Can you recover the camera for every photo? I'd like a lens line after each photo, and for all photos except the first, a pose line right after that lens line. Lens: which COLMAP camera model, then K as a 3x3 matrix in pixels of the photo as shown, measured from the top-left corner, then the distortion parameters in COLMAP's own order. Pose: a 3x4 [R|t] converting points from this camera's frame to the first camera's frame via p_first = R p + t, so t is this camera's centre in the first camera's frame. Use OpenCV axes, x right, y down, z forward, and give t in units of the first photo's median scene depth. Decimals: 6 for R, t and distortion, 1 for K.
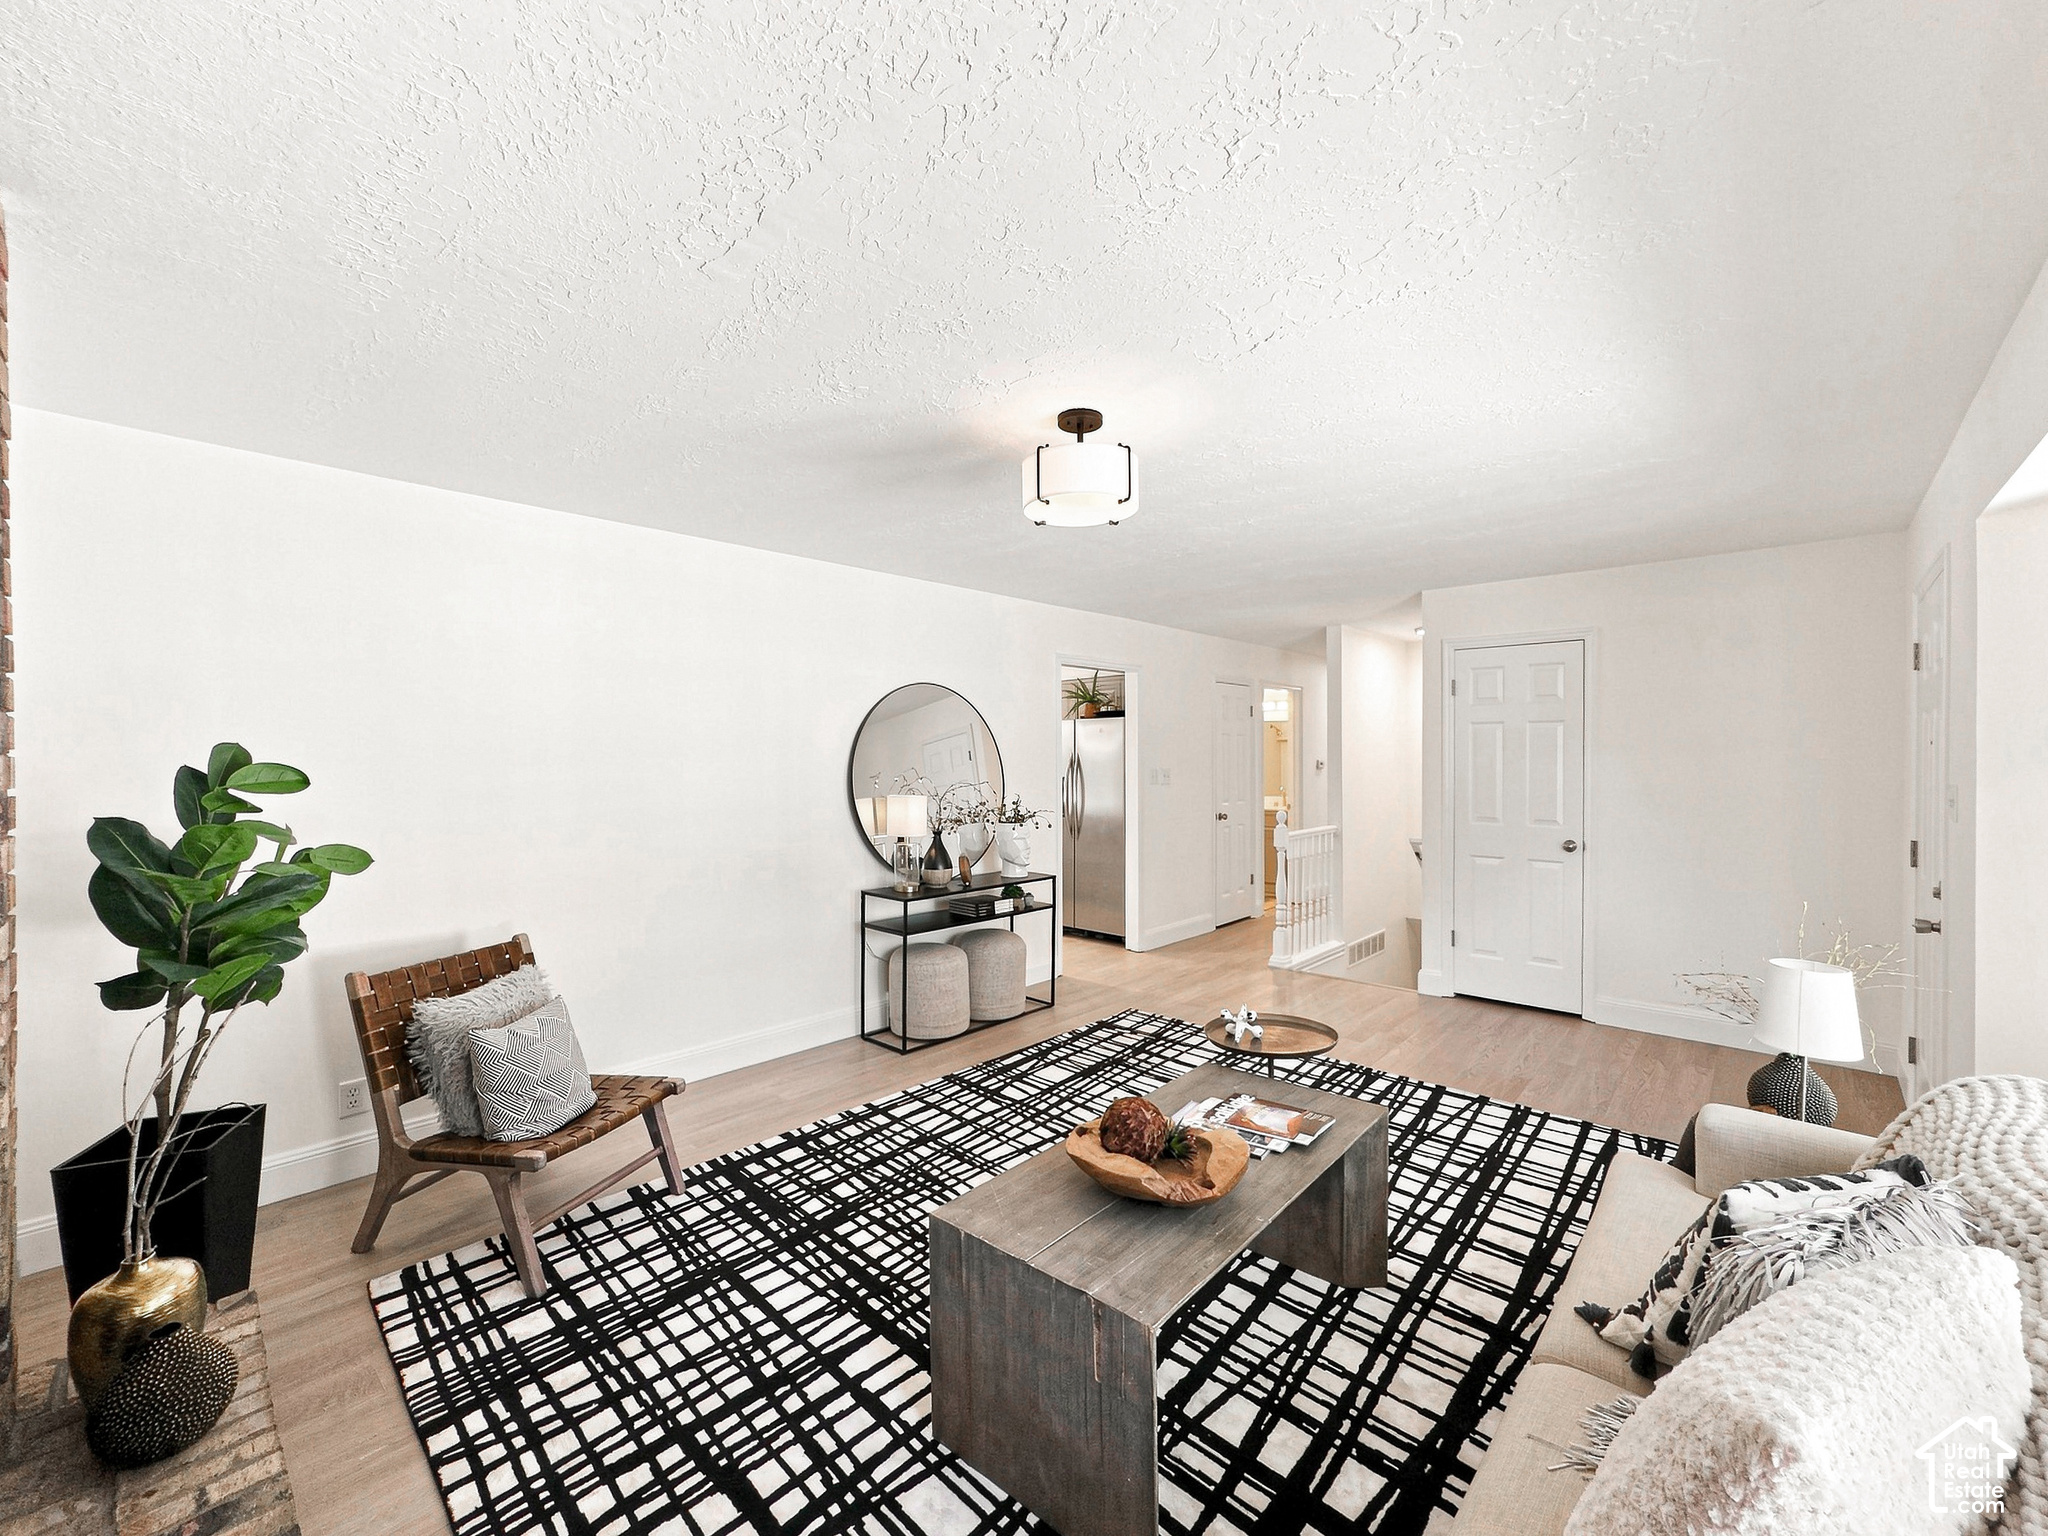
lens RADIAL K [[848.4, 0, 1024.0], [0, 848.4, 768.0], [0, 0, 1]] dist [-0.038117, 0.019413]
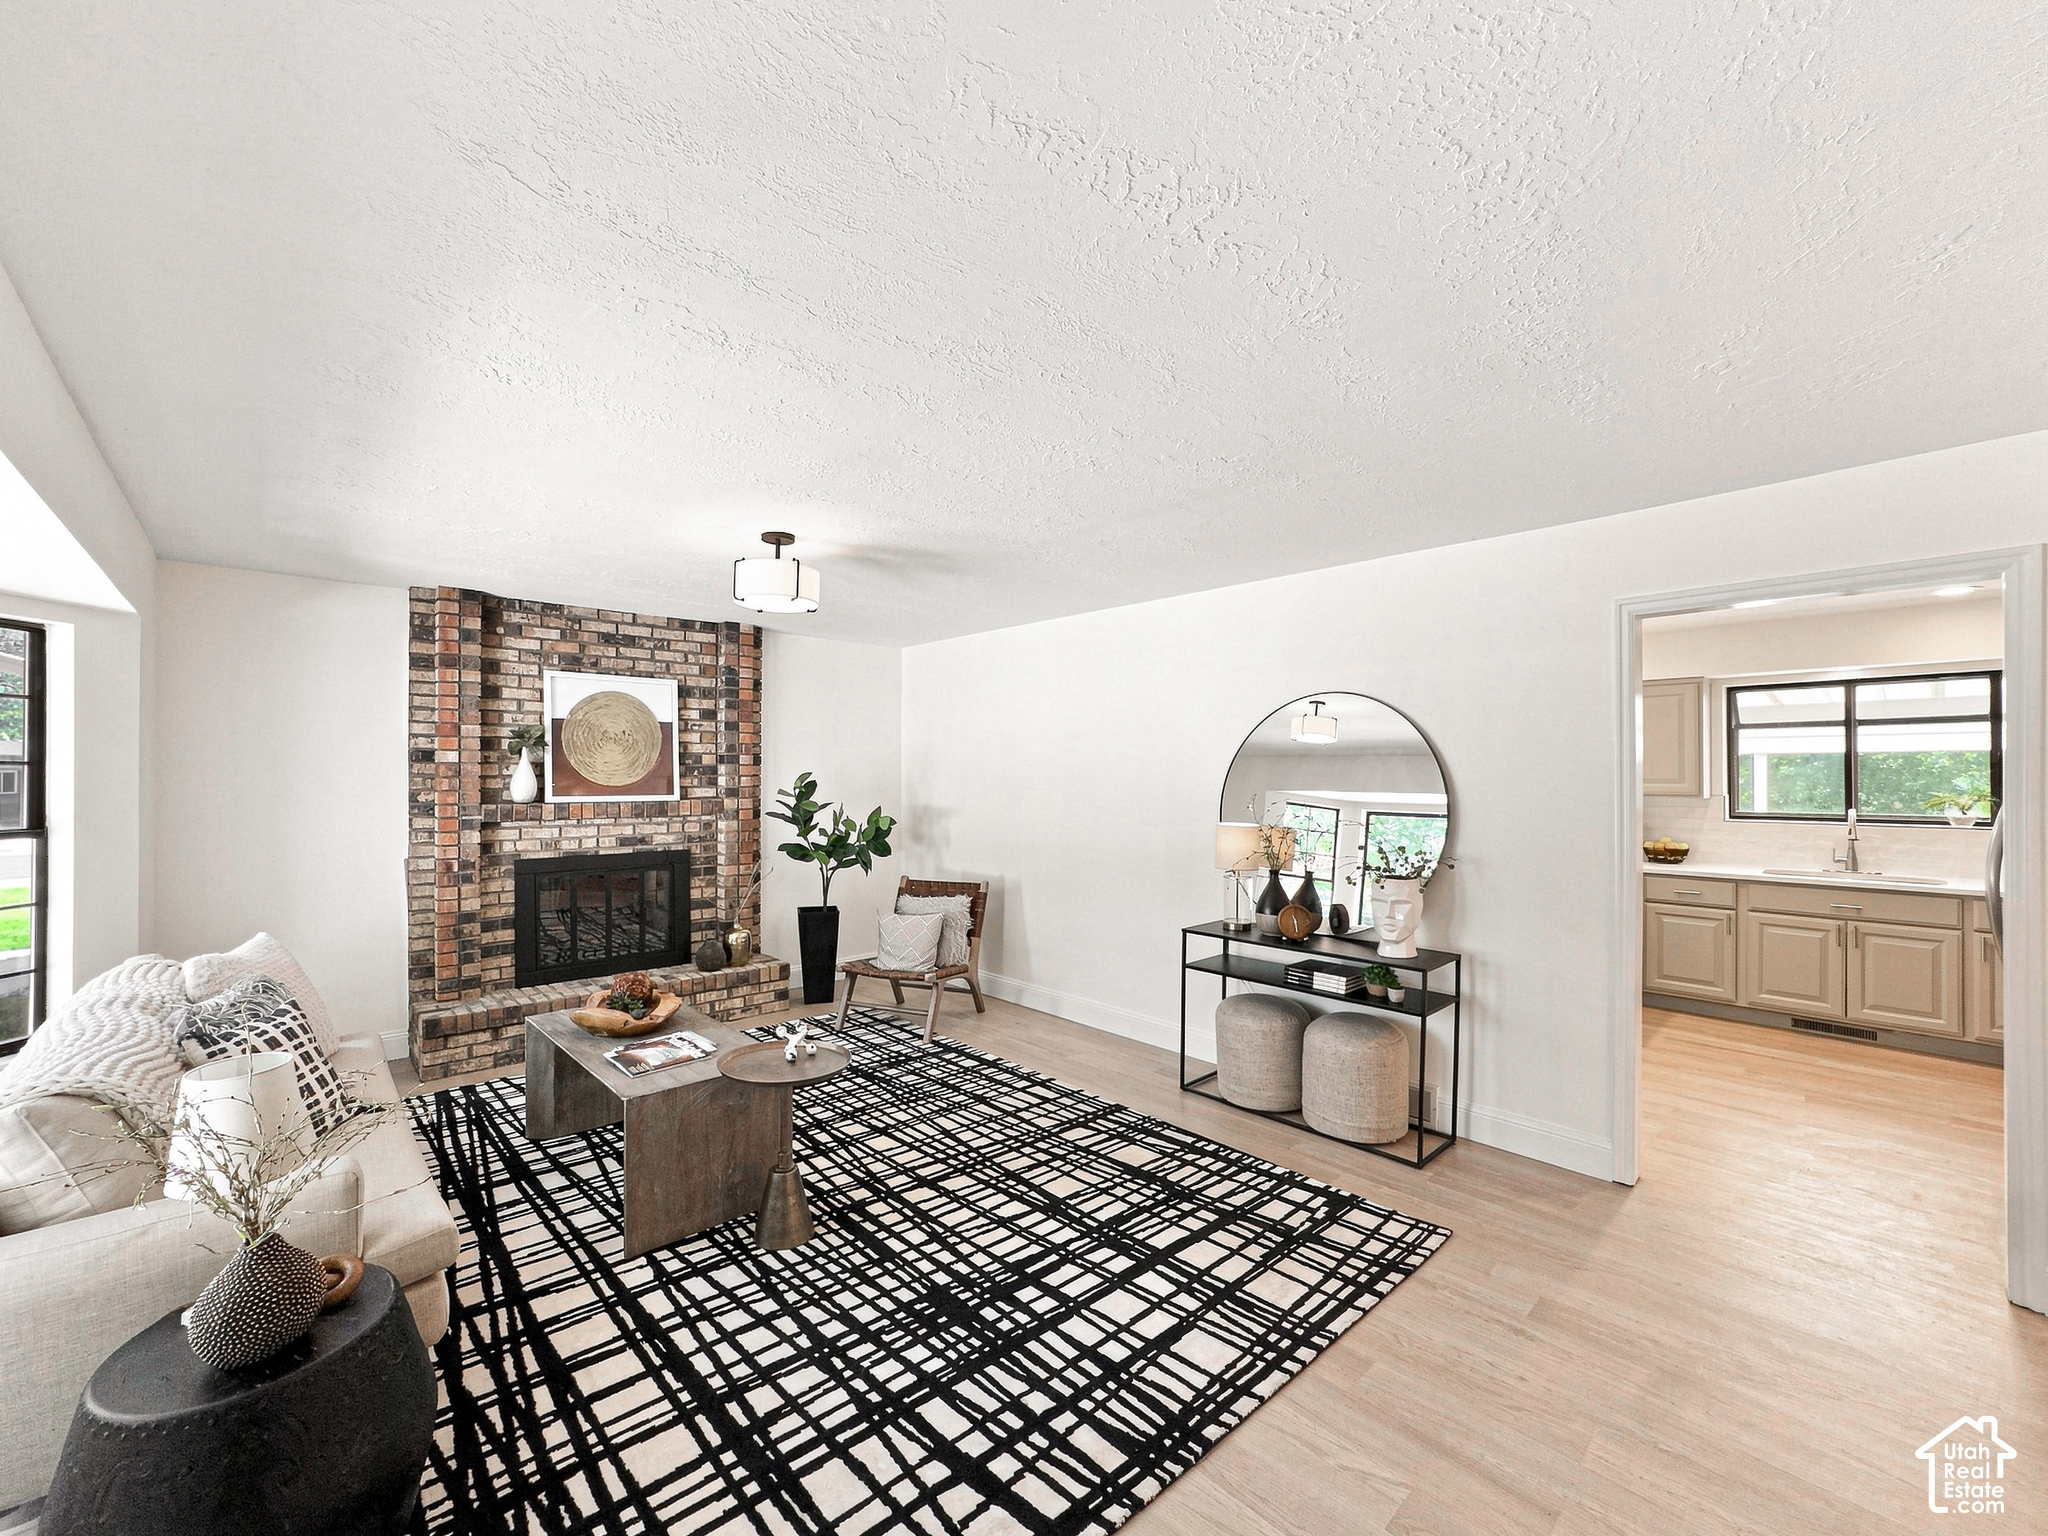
lens RADIAL K [[848.4, 0, 1024.0], [0, 848.4, 768.0], [0, 0, 1]] dist [-0.038117, 0.019413]
pose [[-0.088805, -0.007409, -0.996021, 1.107955], [-0.013542, 0.999889, -0.006230, -0.023358], [0.995957, 0.012935, -0.088896, 1.198153]]
